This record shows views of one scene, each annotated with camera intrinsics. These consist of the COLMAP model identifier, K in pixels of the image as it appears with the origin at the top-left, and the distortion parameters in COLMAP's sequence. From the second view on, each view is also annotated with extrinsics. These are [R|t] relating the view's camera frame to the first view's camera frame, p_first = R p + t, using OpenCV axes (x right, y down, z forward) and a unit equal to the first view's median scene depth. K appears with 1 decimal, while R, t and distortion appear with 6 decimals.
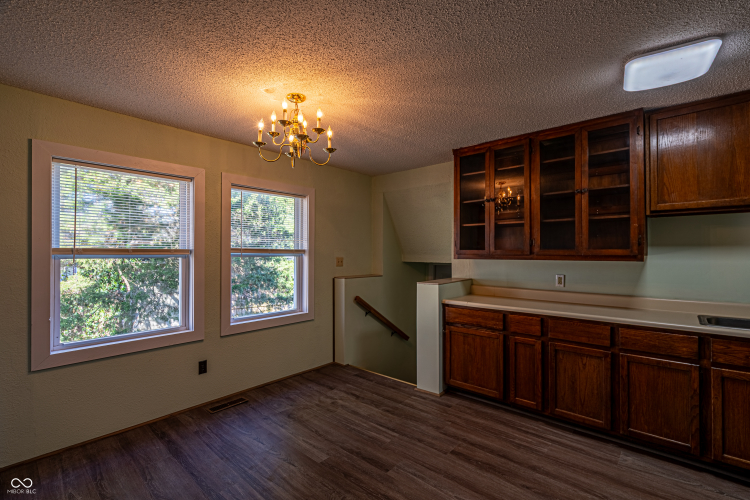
lens RADIAL K [[345.6, 0, 379.9], [0, 345.6, 249.7], [0, 0, 1]] dist [-0.003849, 0.007523]
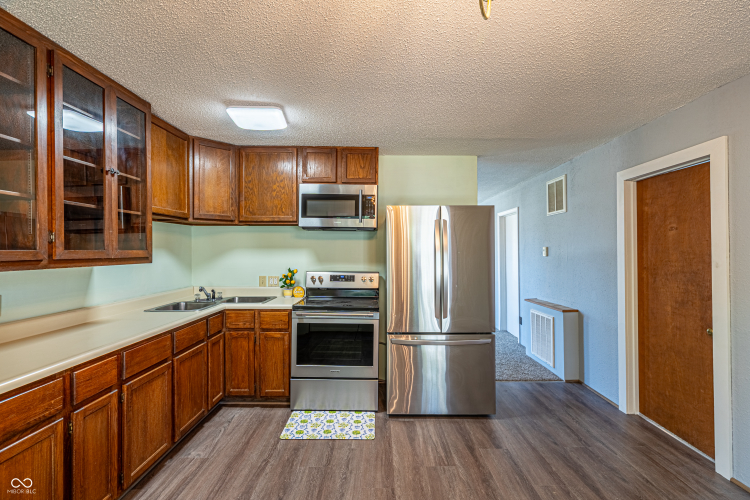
lens RADIAL K [[345.6, 0, 379.9], [0, 345.6, 249.7], [0, 0, 1]] dist [-0.003849, 0.007523]
pose [[-0.662580, 0.006246, 0.748965, -0.393773], [-0.001992, 0.999947, -0.010101, 0.004966], [-0.748988, -0.008184, -0.662533, 1.182988]]
